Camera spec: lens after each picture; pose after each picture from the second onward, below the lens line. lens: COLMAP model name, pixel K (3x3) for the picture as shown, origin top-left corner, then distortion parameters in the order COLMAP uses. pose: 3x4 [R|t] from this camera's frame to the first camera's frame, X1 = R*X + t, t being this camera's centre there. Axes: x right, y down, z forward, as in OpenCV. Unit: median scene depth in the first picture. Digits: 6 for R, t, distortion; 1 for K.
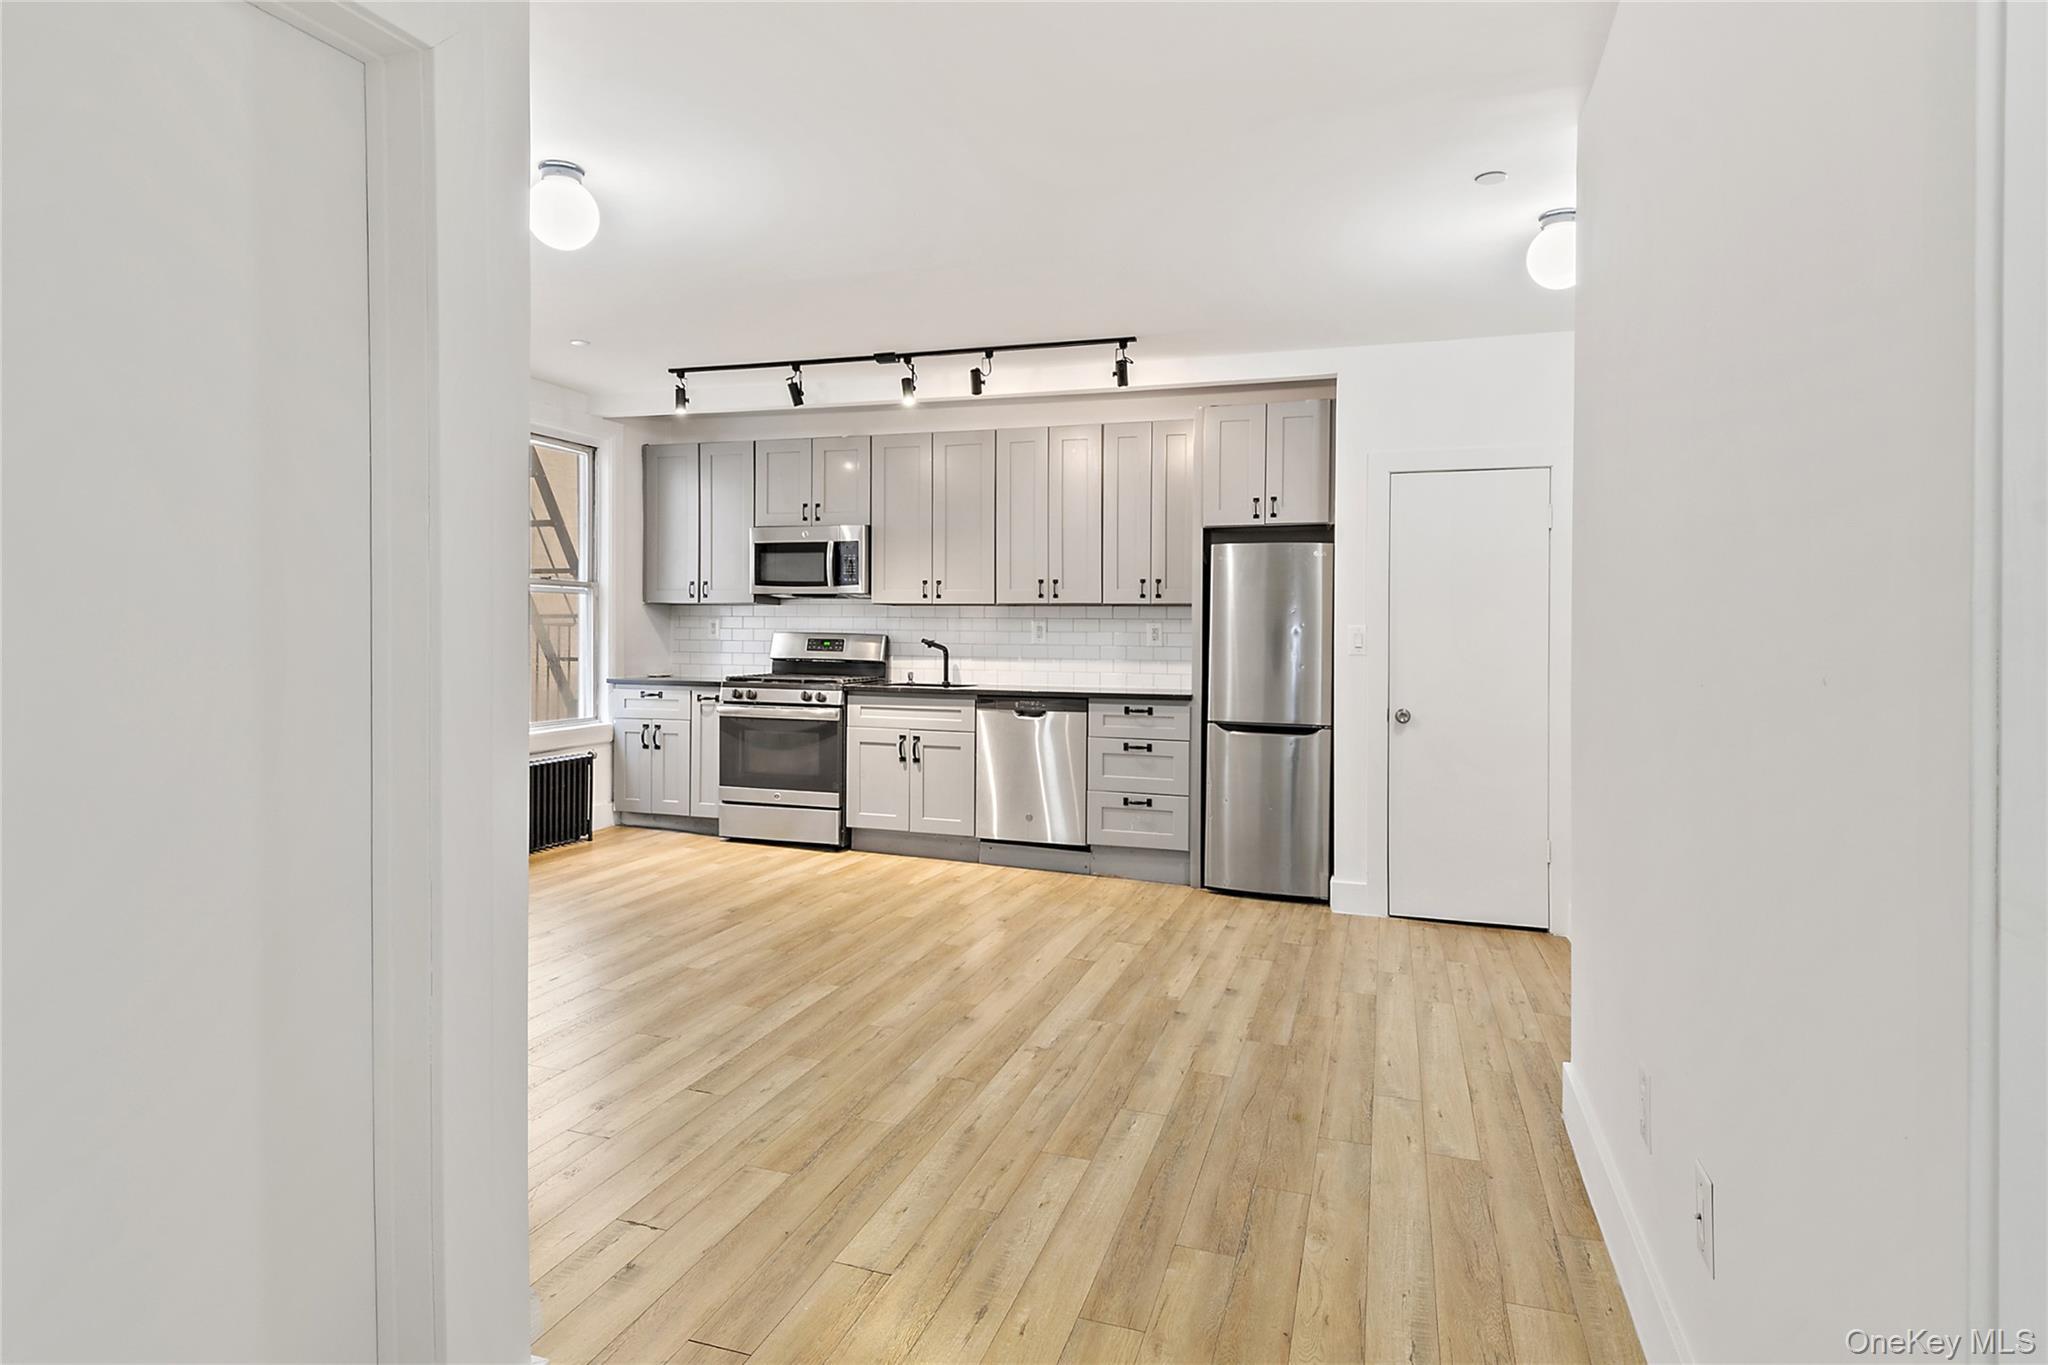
lens RADIAL K [[1157.7, 0, 1022.6], [0, 1157.7, 626.8], [0, 0, 1]] dist [0.024964, -0.000238]
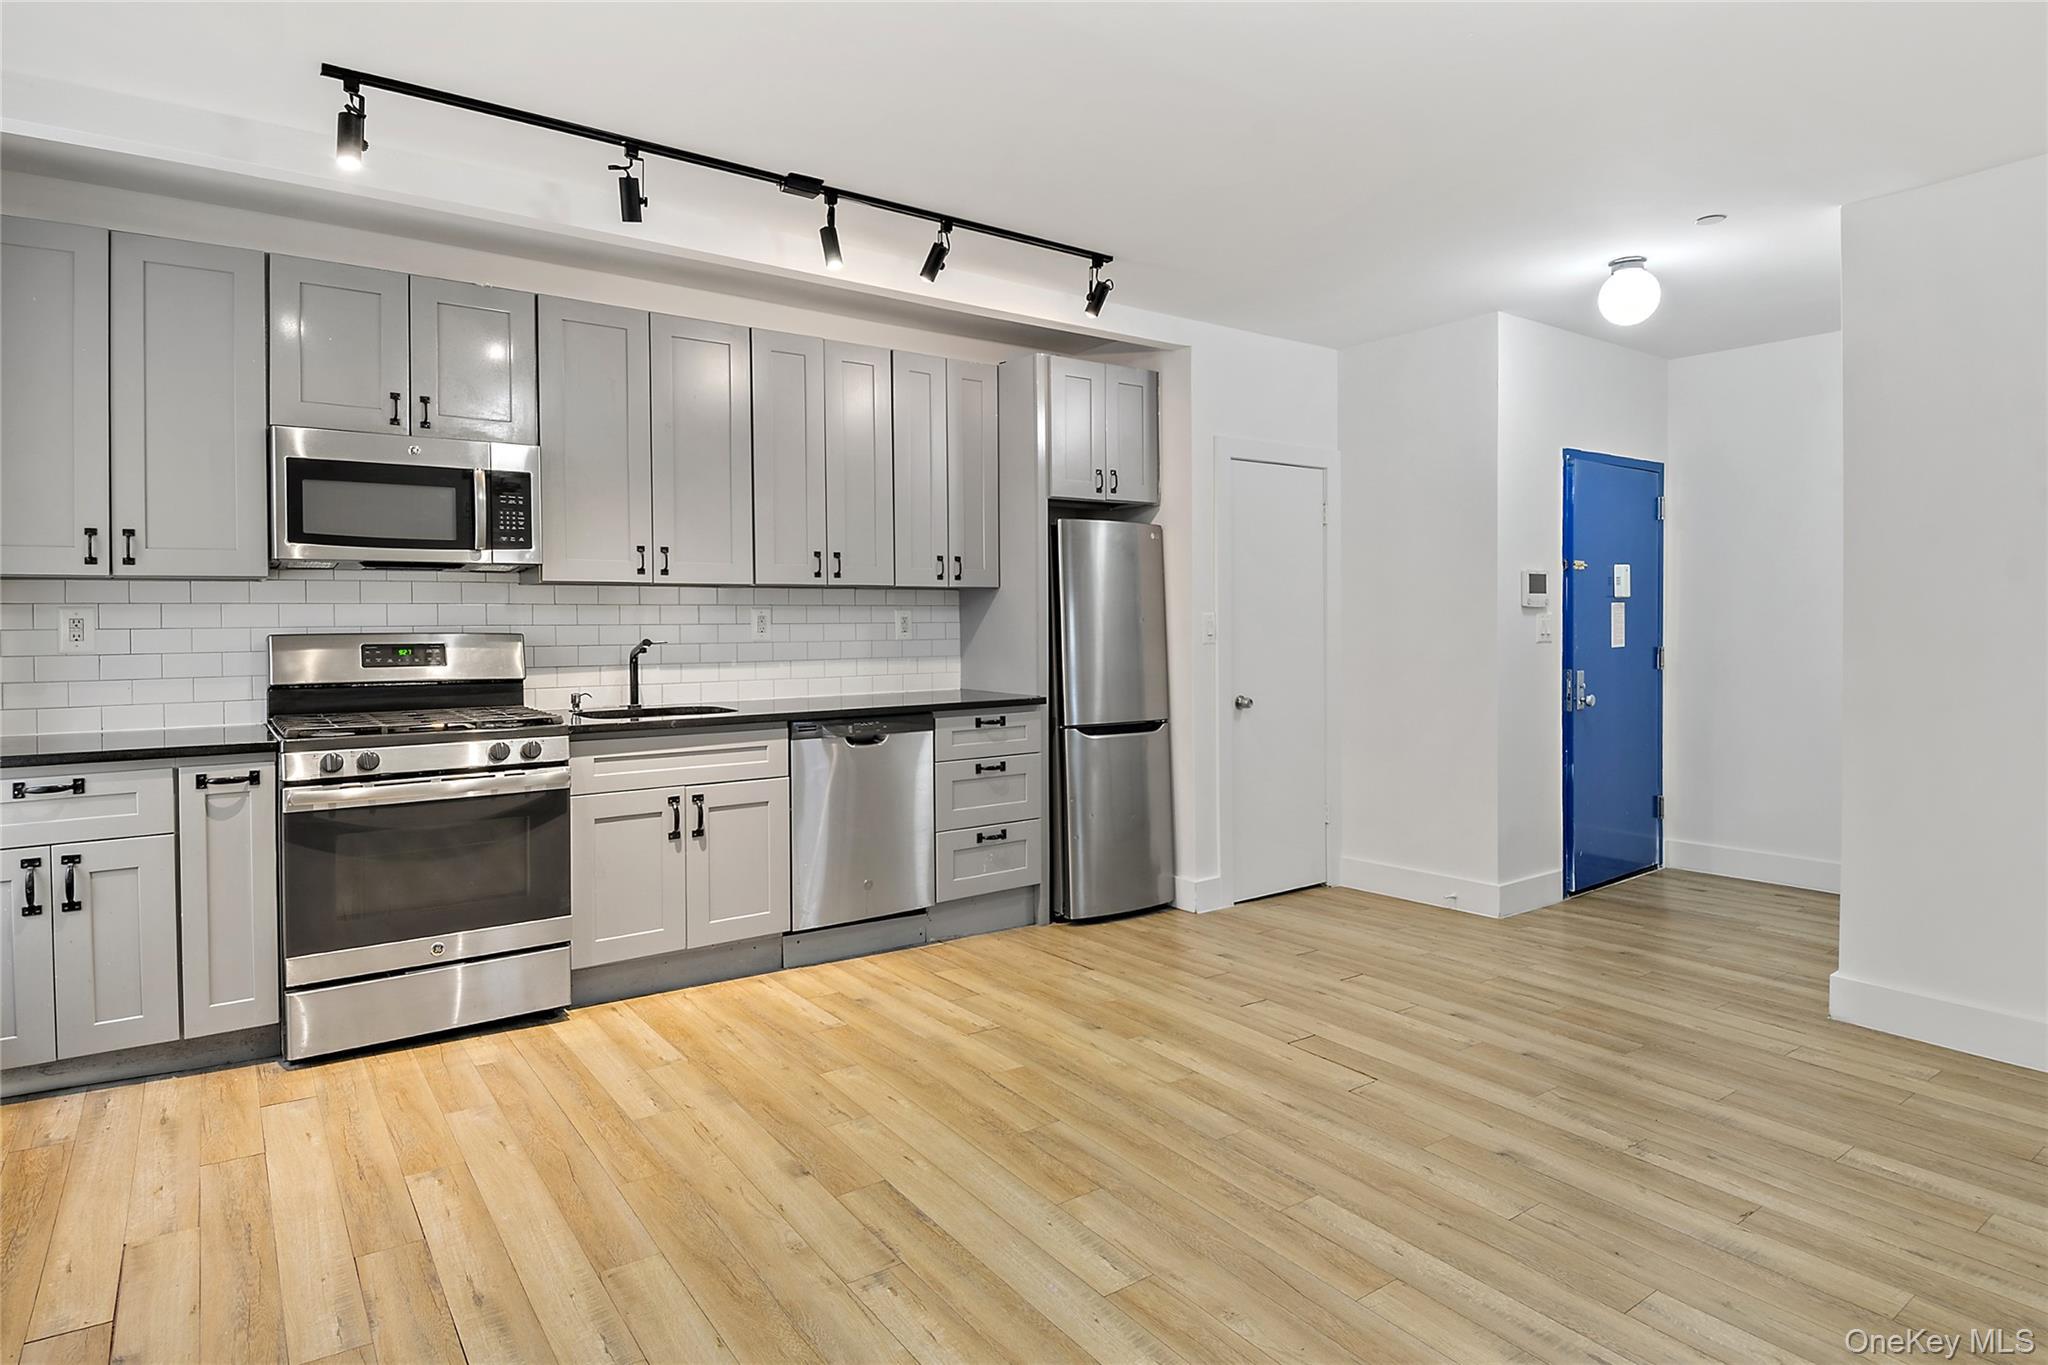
lens RADIAL K [[1117.1, 0, 1046.4], [0, 1117.1, 611.8], [0, 0, 1]] dist [0.022421, -0.033603]
pose [[0.576638, -0.010824, 0.816928, -0.518971], [0.004218, 0.999938, 0.010271, -0.011204], [-0.816989, -0.002477, 0.576648, 0.539267]]
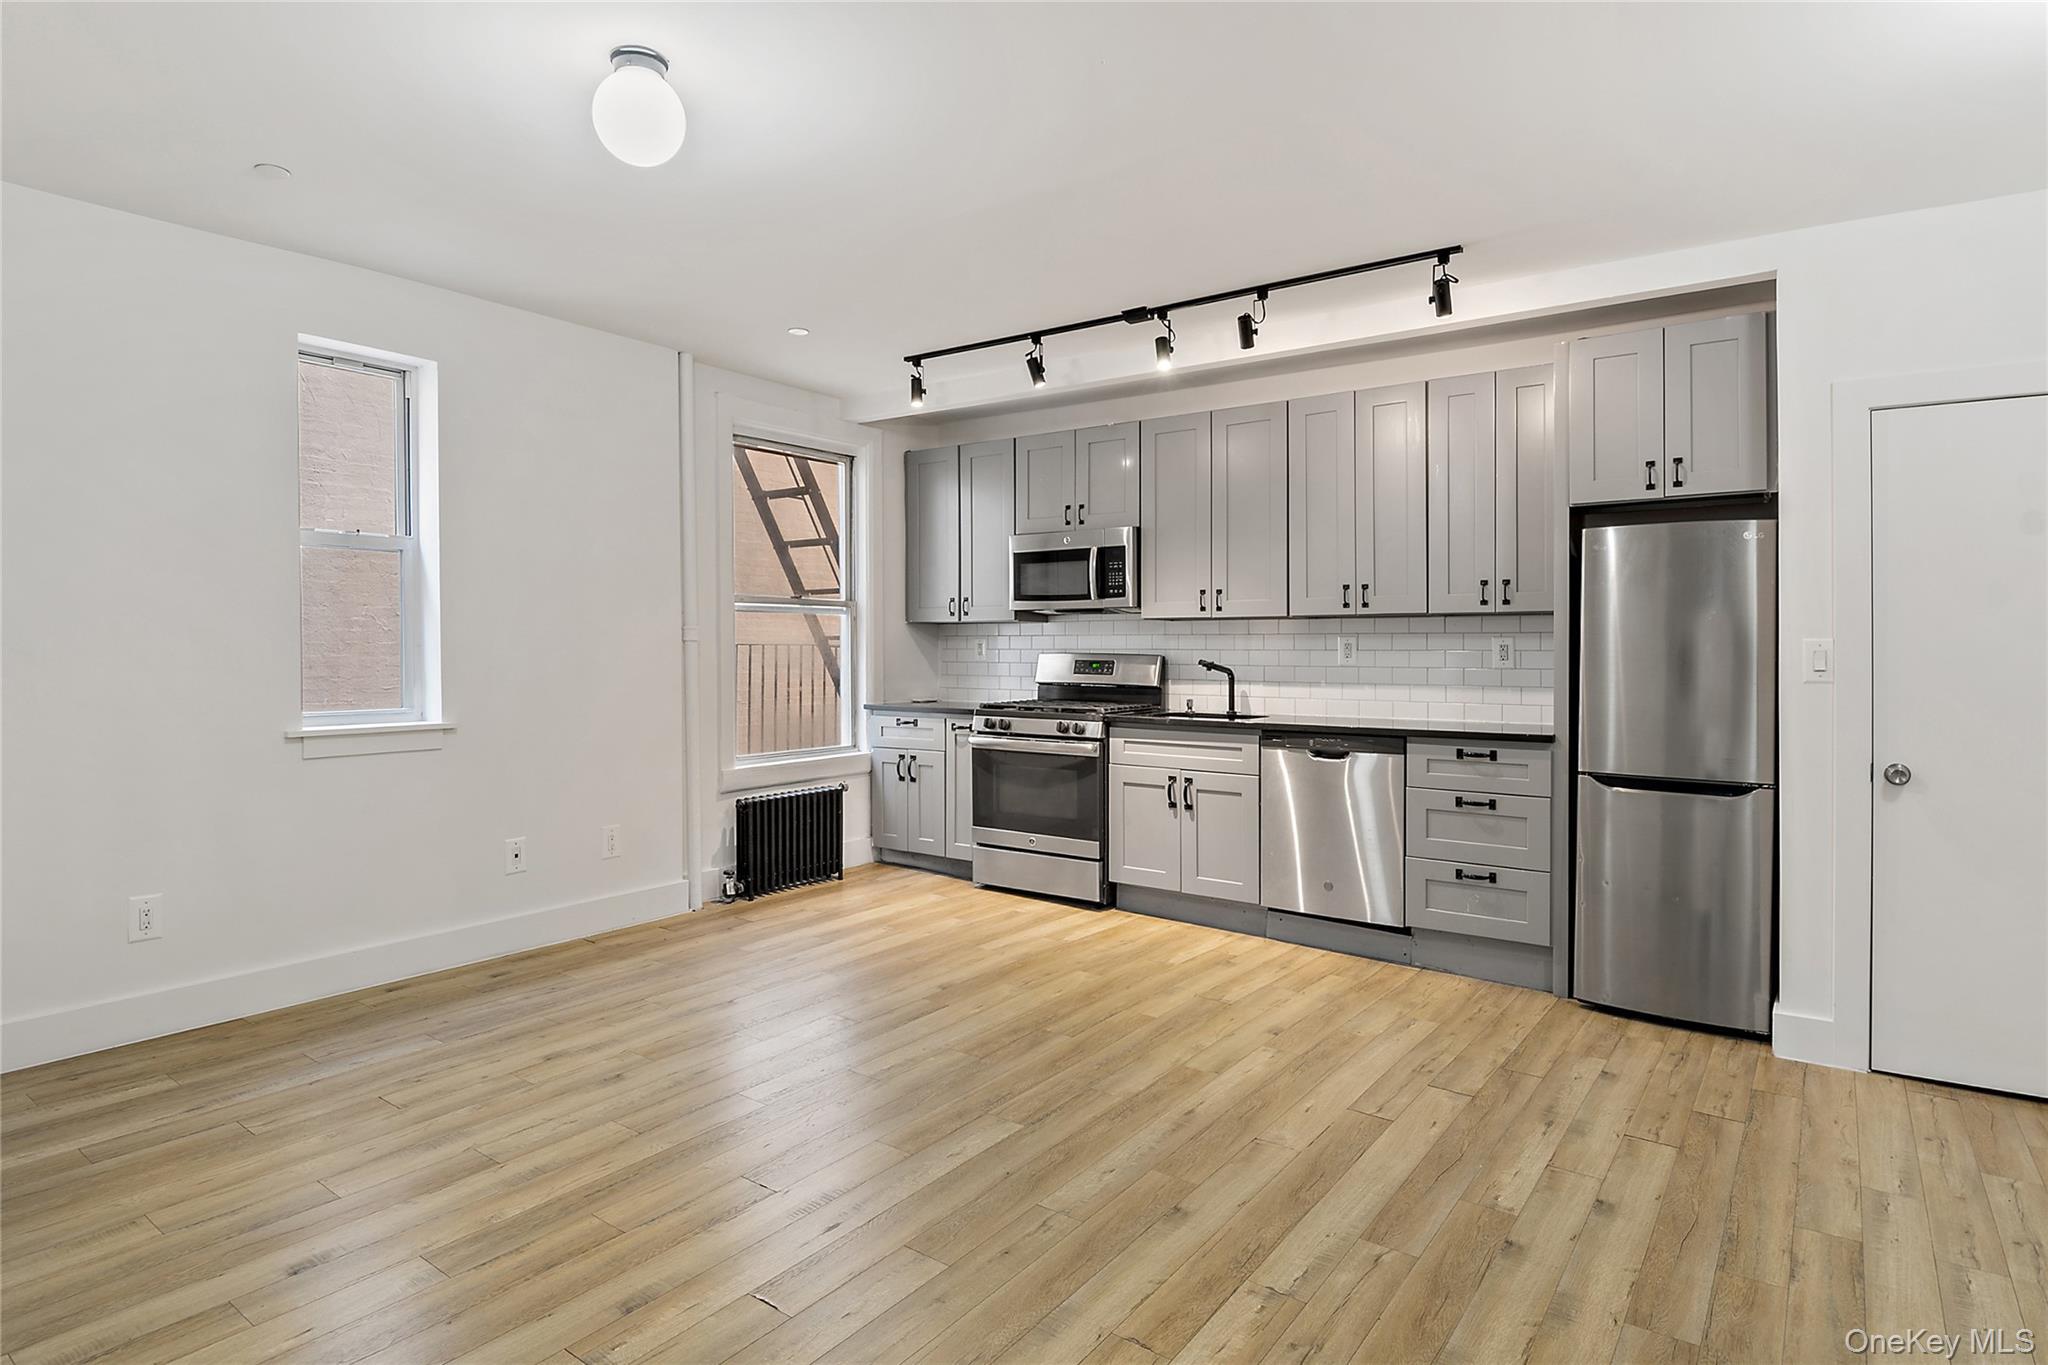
lens RADIAL K [[1124.1, 0, 1016.8], [0, 1124.1, 653.9], [0, 0, 1]] dist [0.020213, -0.034716]
pose [[0.949418, -0.006375, -0.313951, 0.048230], [0.008642, 0.999946, 0.005831, 0.000163], [0.313897, -0.008249, 0.949421, 0.217668]]
